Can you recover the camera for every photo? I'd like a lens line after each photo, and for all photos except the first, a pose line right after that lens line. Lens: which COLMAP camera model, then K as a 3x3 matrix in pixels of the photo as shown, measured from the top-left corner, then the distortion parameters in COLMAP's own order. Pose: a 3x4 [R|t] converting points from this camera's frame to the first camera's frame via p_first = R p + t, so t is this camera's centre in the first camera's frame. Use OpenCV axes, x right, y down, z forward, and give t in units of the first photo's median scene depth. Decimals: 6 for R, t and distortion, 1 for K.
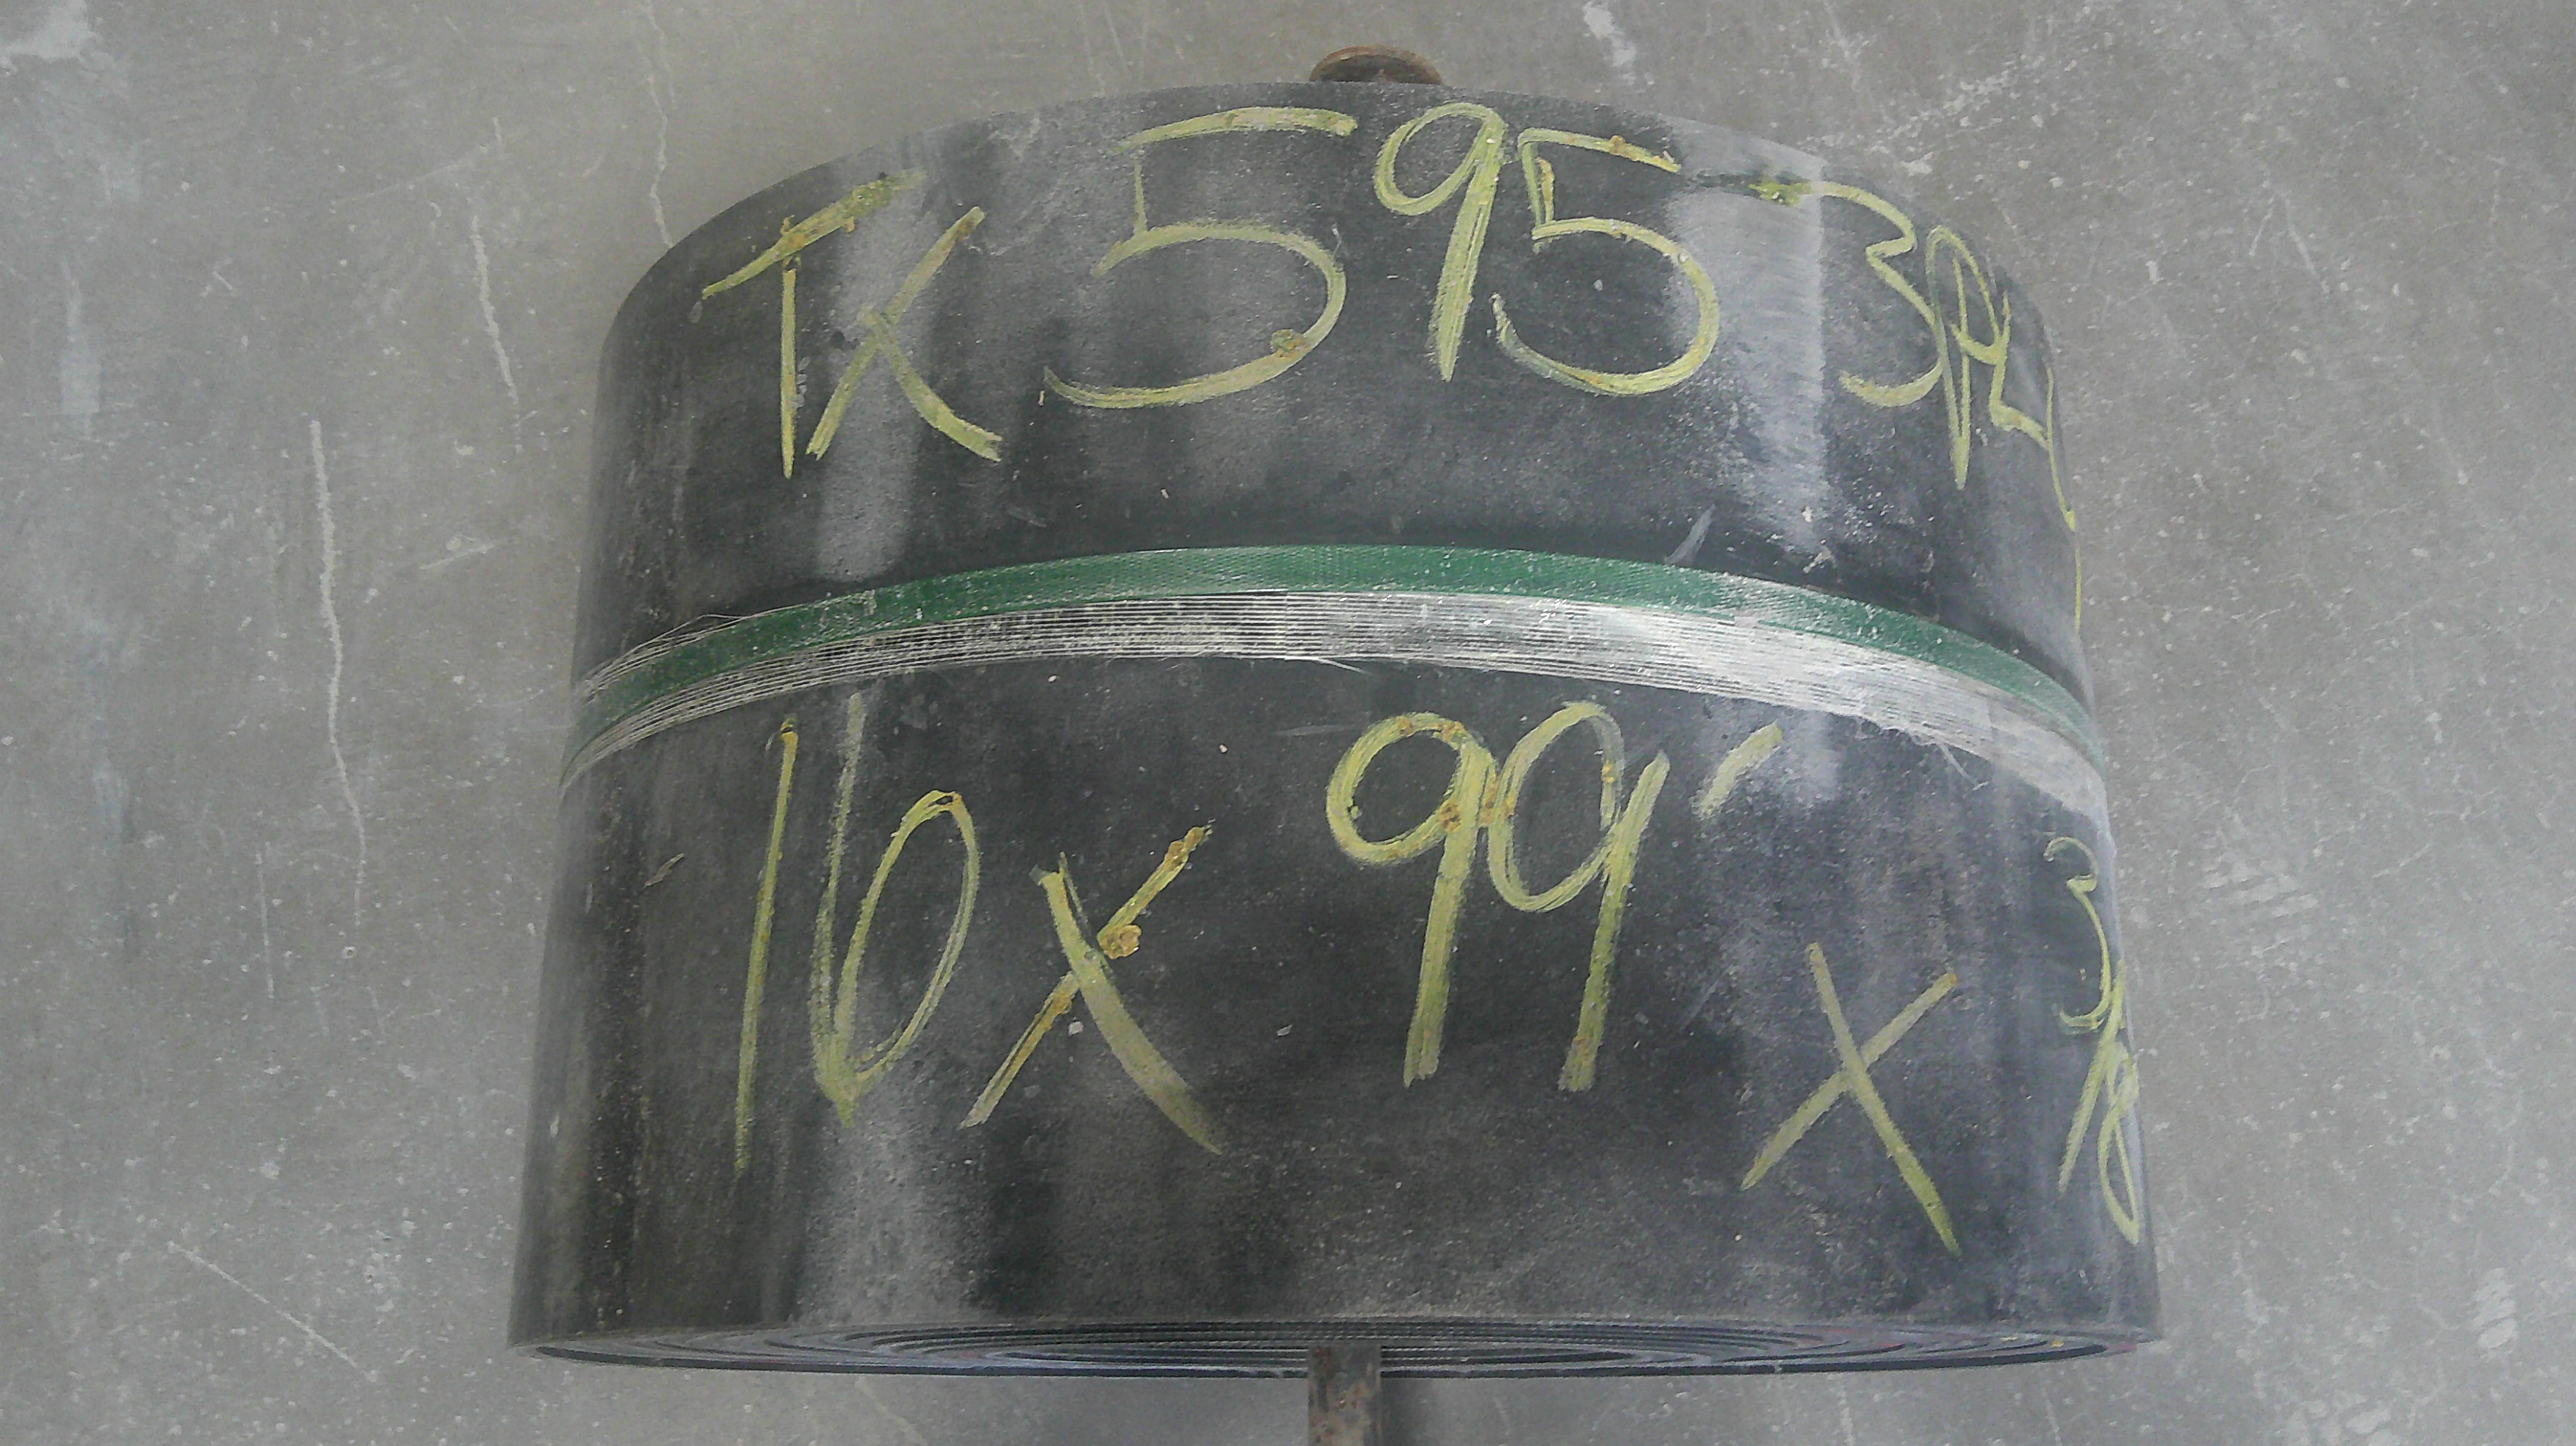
lens RADIAL K [[2304.0, 0, 1288.0], [0, 2304.0, 723.0], [0, 0, 1]] dist [0.079141, -0.194237]
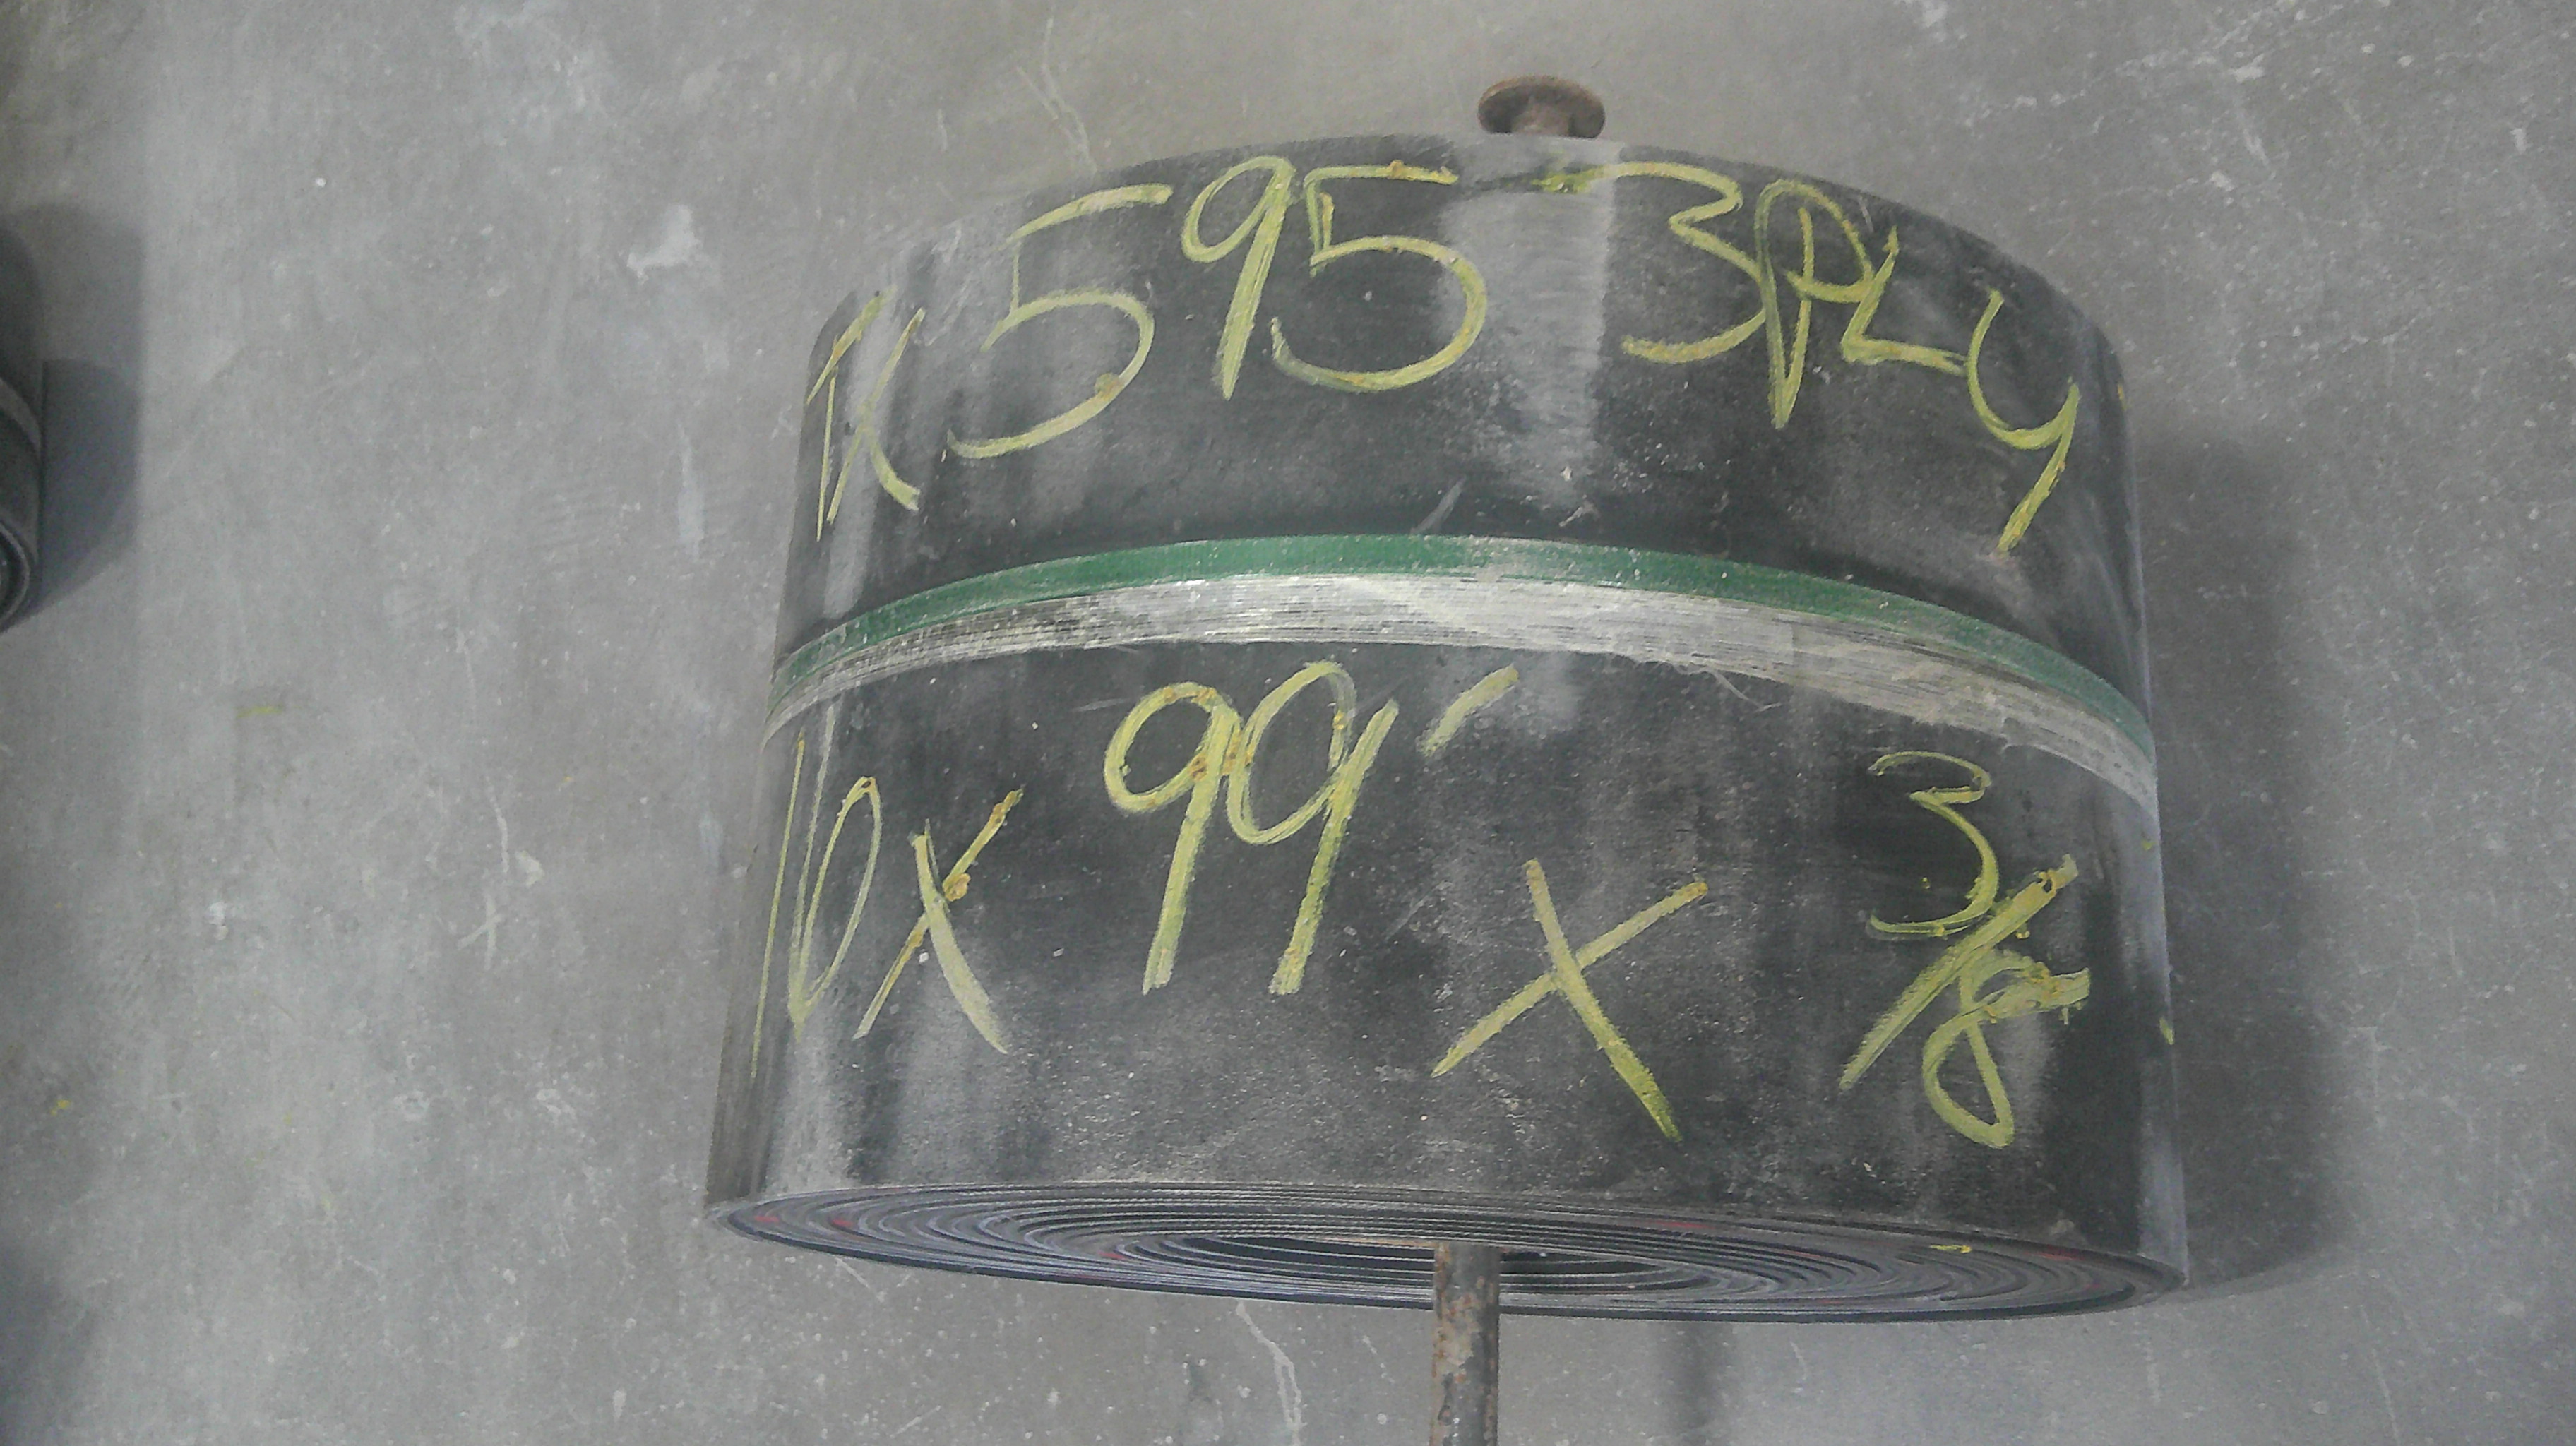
lens RADIAL K [[2304.0, 0, 1288.0], [0, 2304.0, 723.0], [0, 0, 1]] dist [0.079141, -0.194237]
pose [[0.911666, -0.077925, -0.403475, 0.549102], [0.072140, 0.996957, -0.029543, 0.051814], [0.404549, -0.002174, 0.914514, -0.057820]]
